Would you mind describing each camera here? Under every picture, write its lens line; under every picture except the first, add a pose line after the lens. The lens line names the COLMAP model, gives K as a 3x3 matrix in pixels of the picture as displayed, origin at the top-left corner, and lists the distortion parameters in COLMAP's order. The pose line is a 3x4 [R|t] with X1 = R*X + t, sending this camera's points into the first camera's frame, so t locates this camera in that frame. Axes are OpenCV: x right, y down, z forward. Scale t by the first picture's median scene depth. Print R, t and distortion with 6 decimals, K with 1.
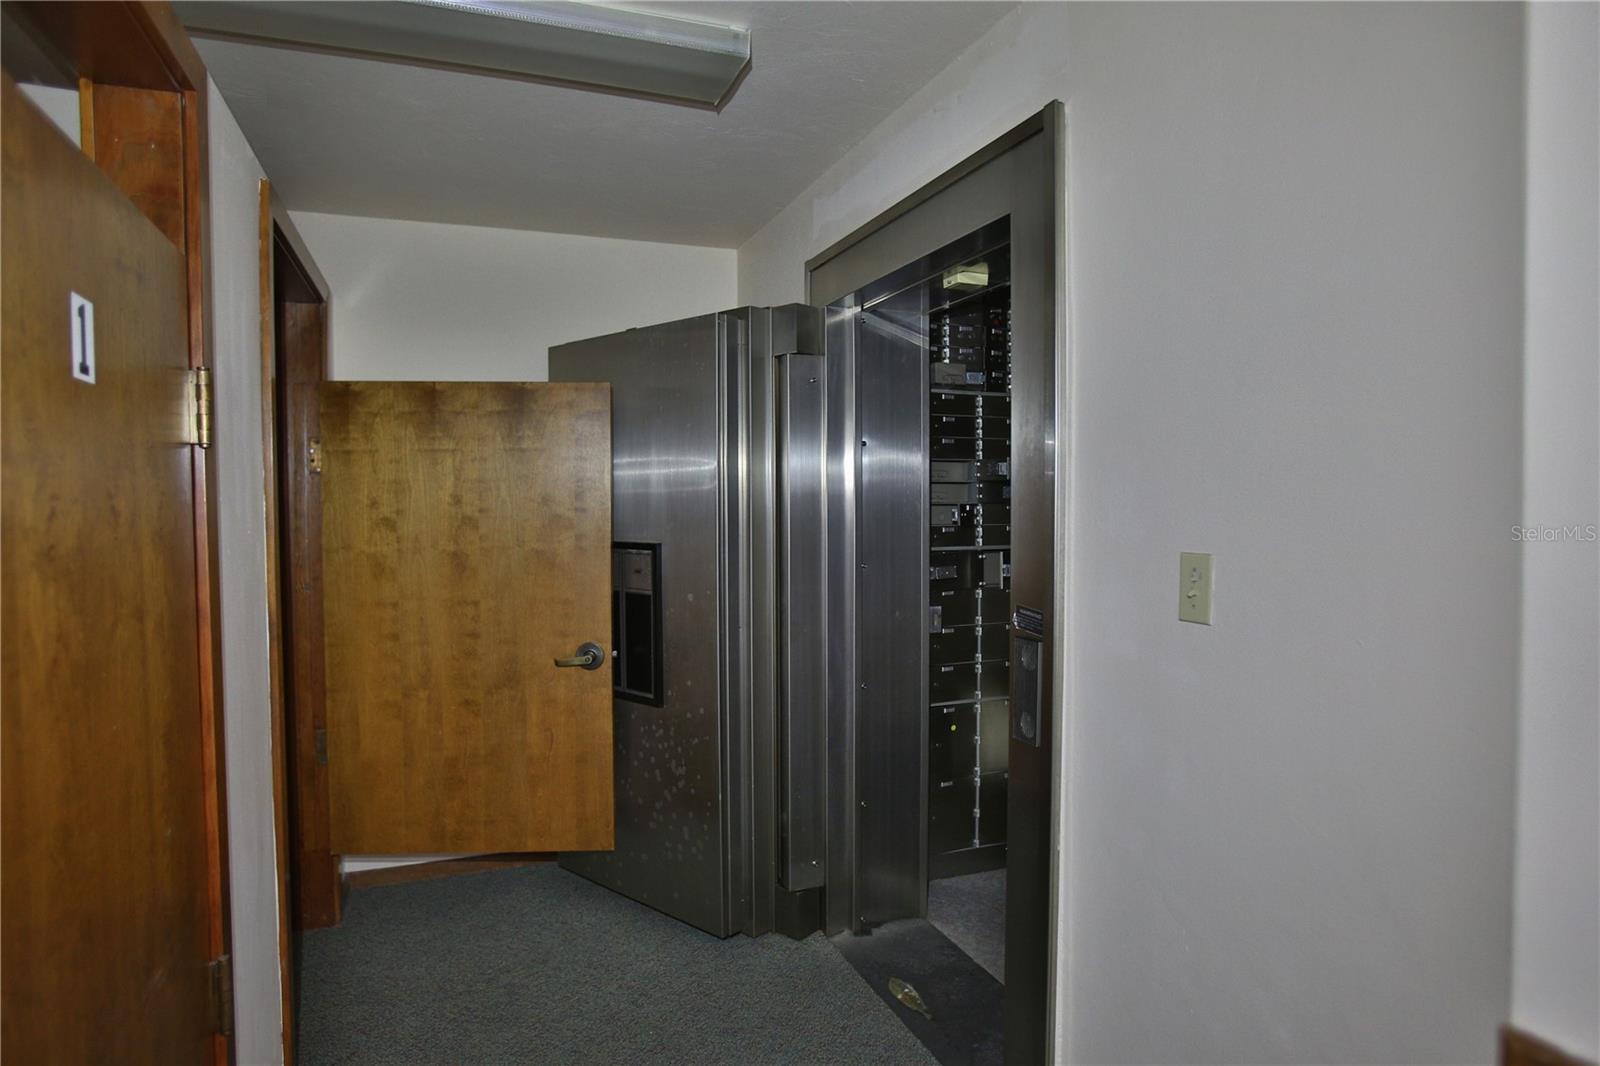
lens RADIAL K [[910.9, 0, 798.3], [0, 910.9, 532.6], [0, 0, 1]] dist [-0.051055, 0.025011]
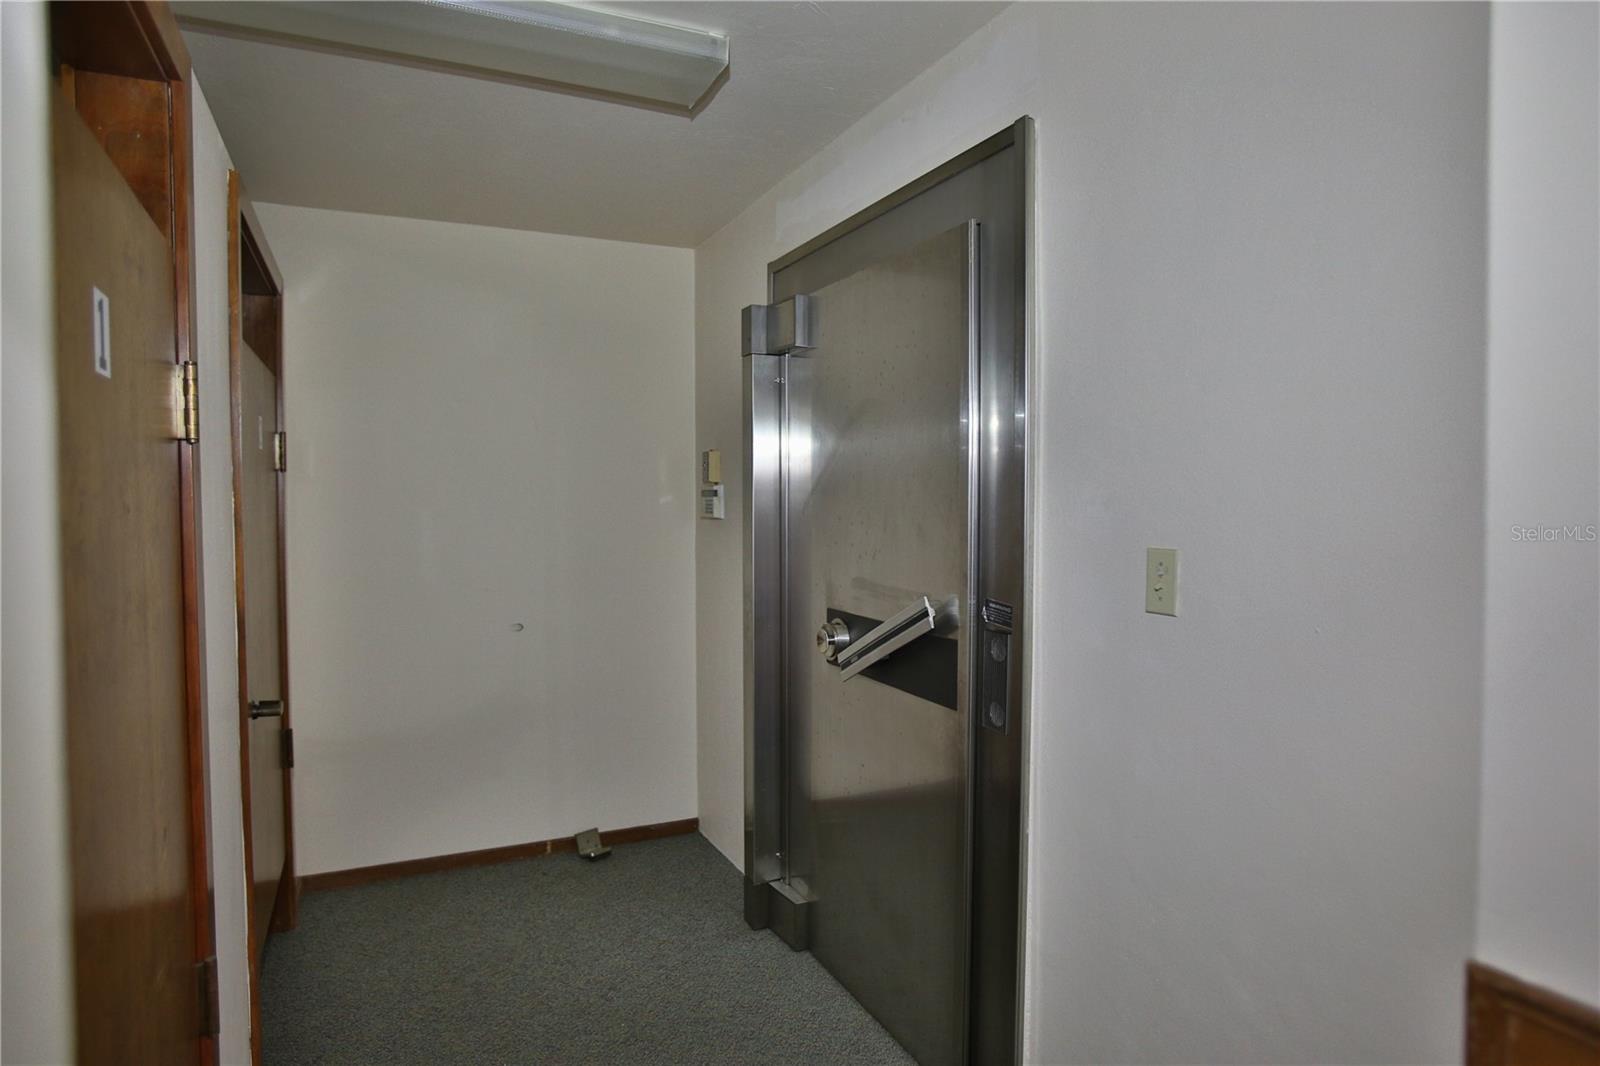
lens RADIAL K [[910.9, 0, 797.6], [0, 910.9, 534.4], [0, 0, 1]] dist [-0.051055, 0.025011]
pose [[0.997464, 0.000097, 0.071173, -0.051958], [-0.000320, 0.999995, 0.003123, 0.002174], [-0.071172, -0.003138, 0.997459, -0.025635]]
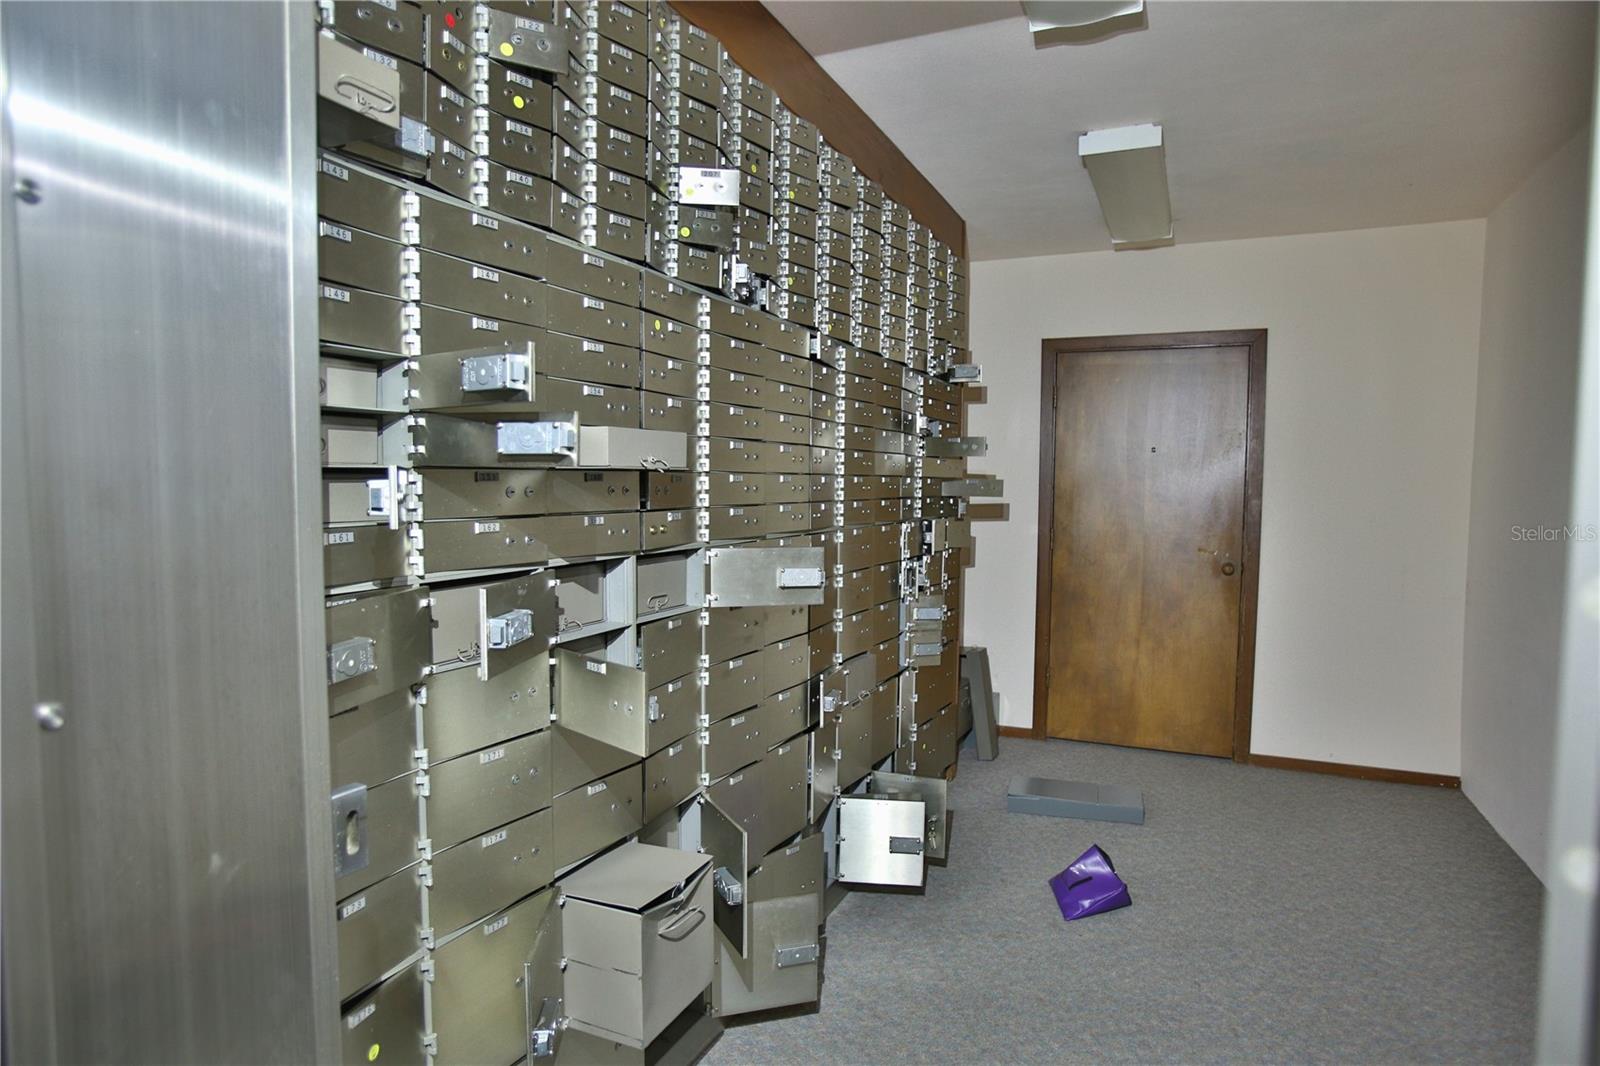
lens RADIAL K [[910.9, 0, 801.5], [0, 910.9, 534.0], [0, 0, 1]] dist [-0.051055, 0.025011]
pose [[0.715536, -0.038481, 0.697516, 0.049322], [0.017669, 0.999159, 0.036998, -0.016028], [-0.698353, -0.014149, 0.715614, 0.660193]]
